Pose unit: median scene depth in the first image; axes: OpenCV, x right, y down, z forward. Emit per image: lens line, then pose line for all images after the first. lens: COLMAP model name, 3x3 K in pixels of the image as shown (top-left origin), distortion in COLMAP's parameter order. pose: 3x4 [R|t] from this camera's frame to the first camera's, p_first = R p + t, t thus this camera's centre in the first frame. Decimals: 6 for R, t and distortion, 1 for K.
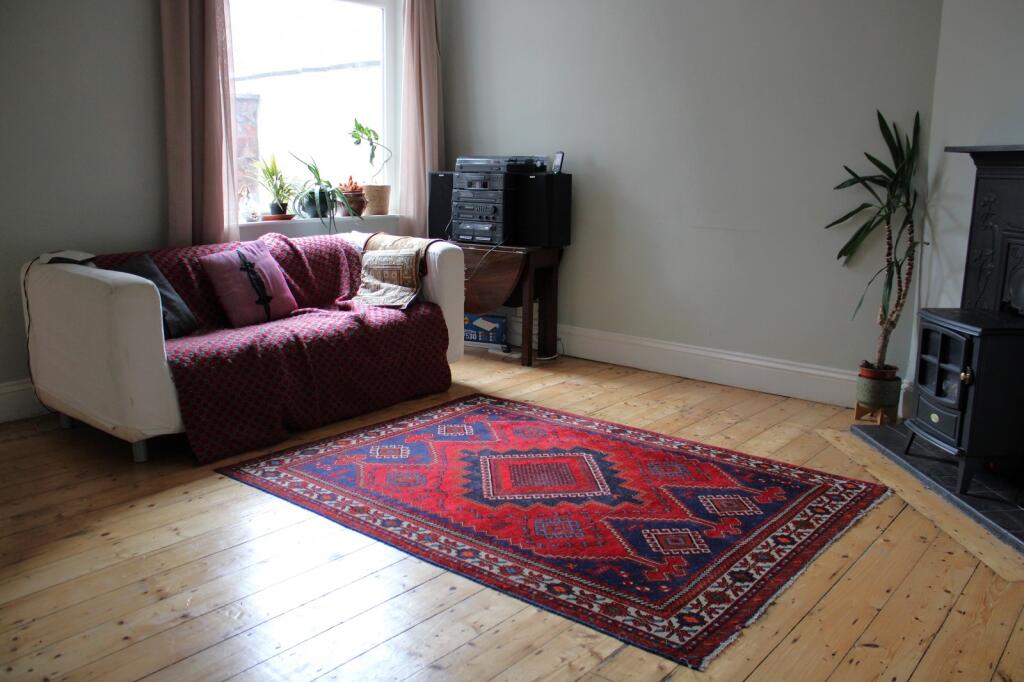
lens RADIAL K [[863.1, 0, 508.3], [0, 863.1, 340.5], [0, 0, 1]] dist [-0.086035, 0.011984]
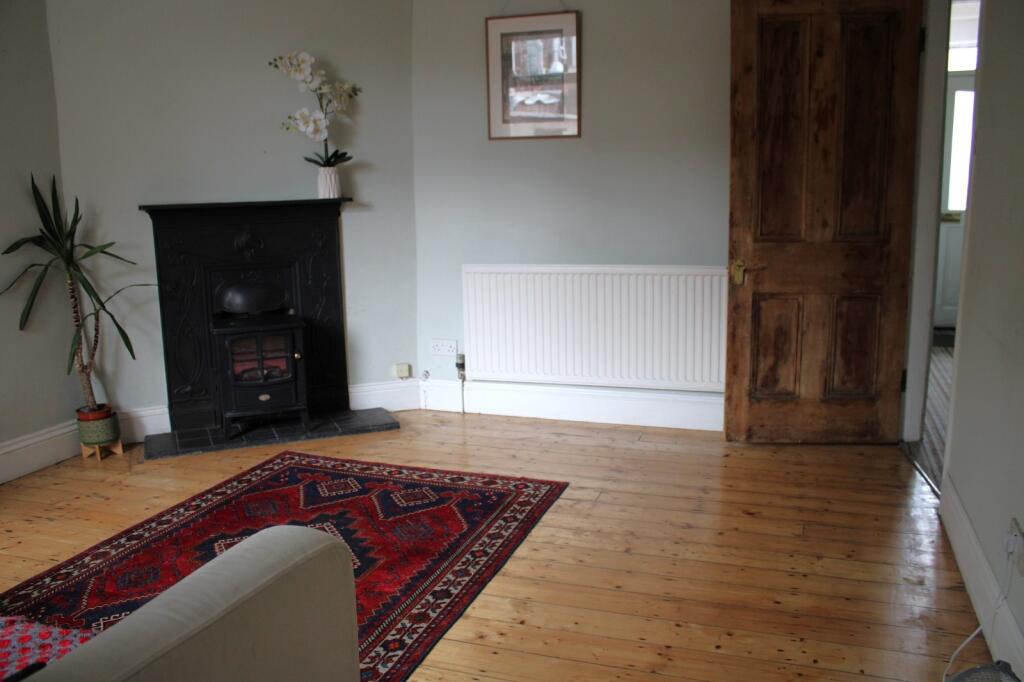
lens RADIAL K [[863.1, 0, 509.6], [0, 863.1, 341.5], [0, 0, 1]] dist [-0.086035, 0.011984]
pose [[-0.350167, -0.171860, 0.920786, -0.981640], [0.200710, 0.946425, 0.252973, -0.289827], [-0.914931, 0.273394, -0.296913, 1.081783]]
